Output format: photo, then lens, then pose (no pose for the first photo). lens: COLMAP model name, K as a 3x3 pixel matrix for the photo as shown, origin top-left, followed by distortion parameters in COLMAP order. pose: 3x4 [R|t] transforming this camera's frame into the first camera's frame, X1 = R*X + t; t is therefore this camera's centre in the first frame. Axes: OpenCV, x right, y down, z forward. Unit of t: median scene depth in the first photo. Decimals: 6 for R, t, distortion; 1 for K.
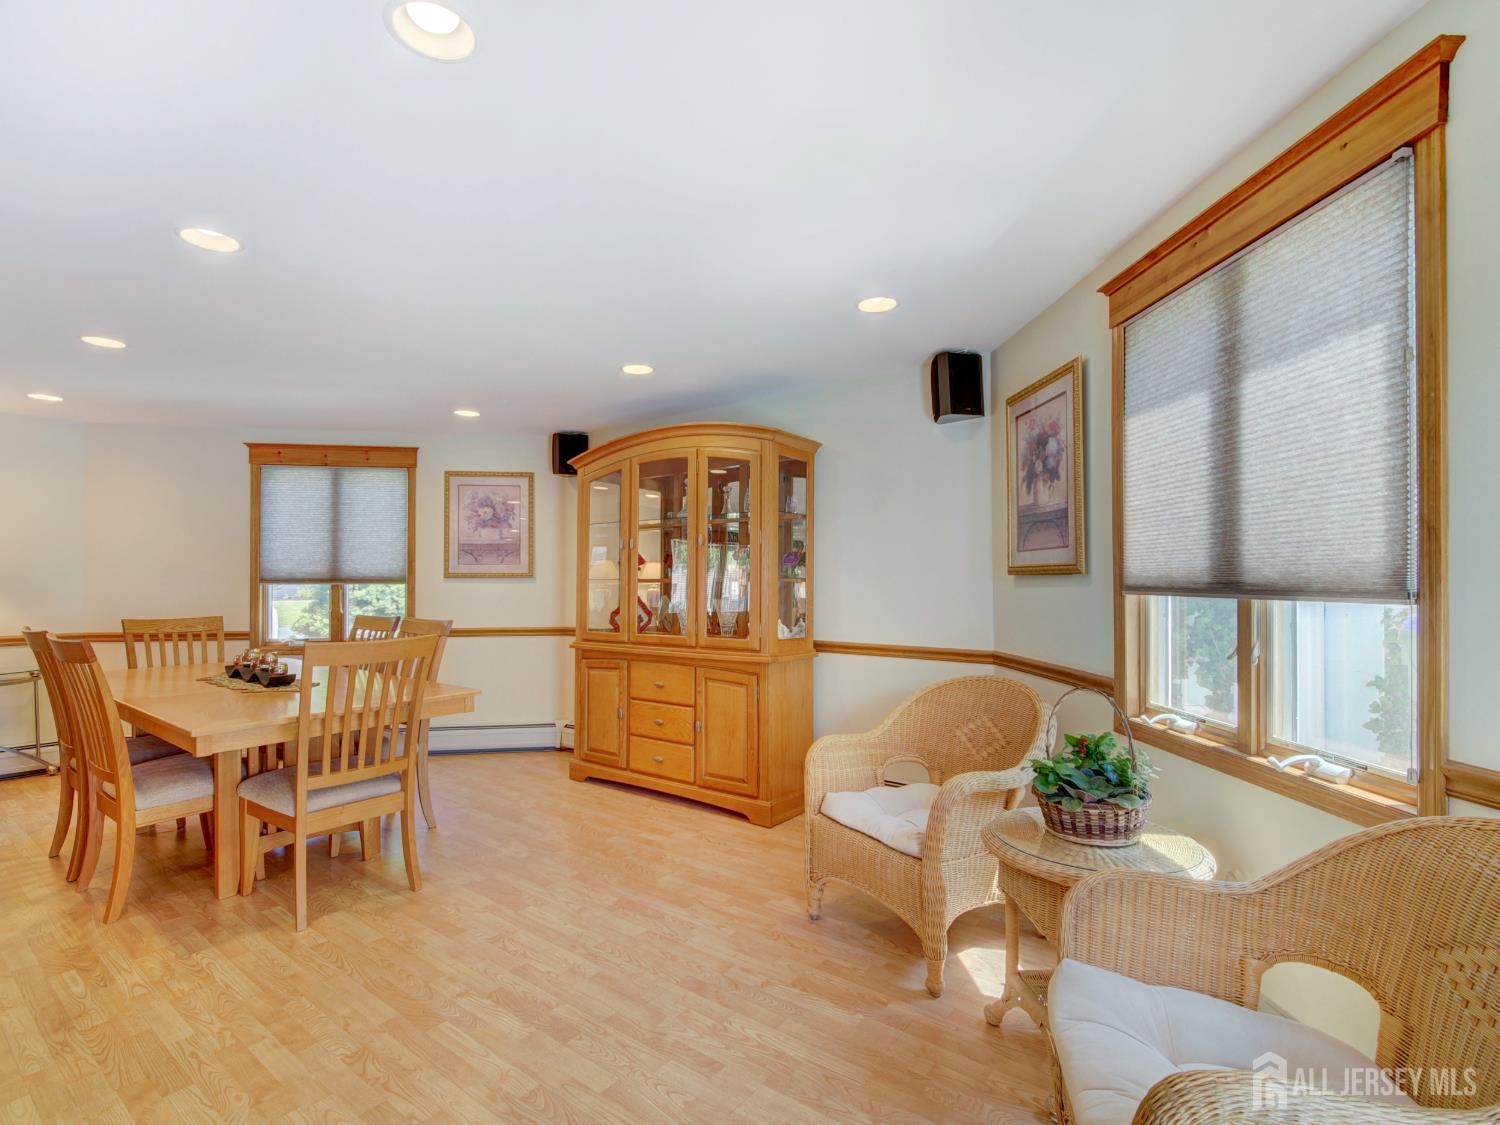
lens RADIAL K [[728.8, 0, 733.6], [0, 728.8, 557.0], [0, 0, 1]] dist [-0.016909, -0.000904]
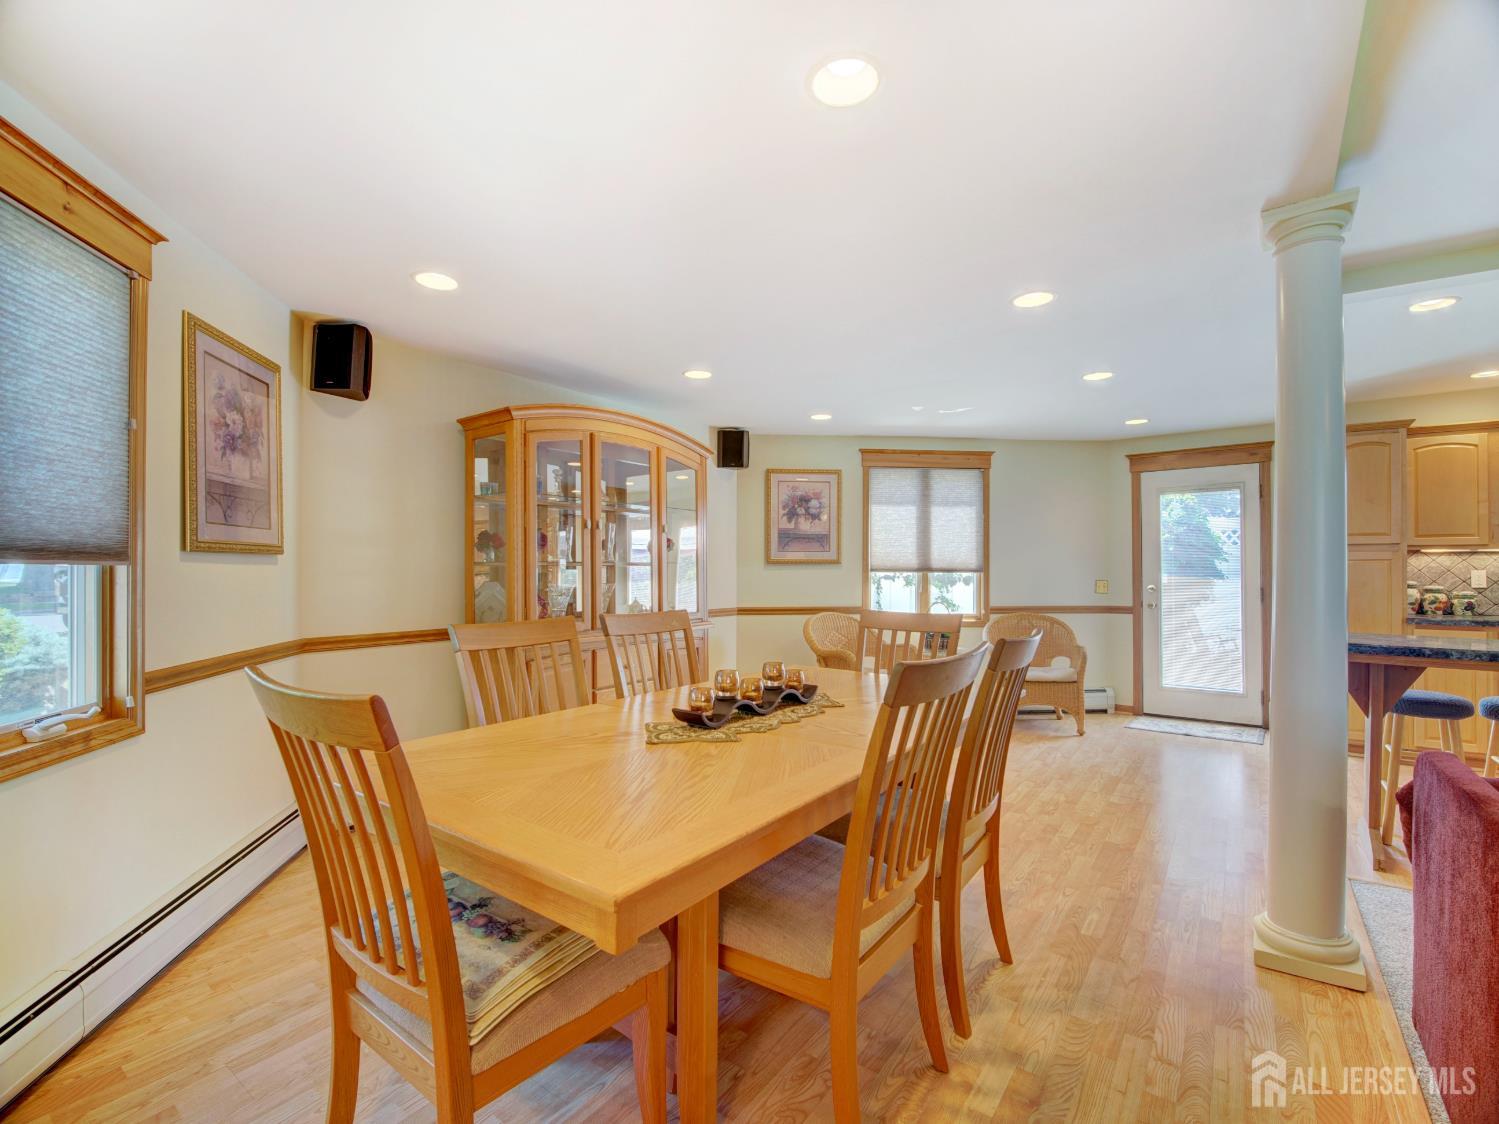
lens RADIAL K [[704.2, 0, 749.5], [0, 704.2, 562.0], [0, 0, 1]] dist [0.001778, 0.000136]
pose [[-0.054161, 0.009653, 0.998486, -1.560991], [-0.040399, 0.999113, -0.011850, 0.047956], [-0.997715, -0.040980, -0.053723, 1.262943]]
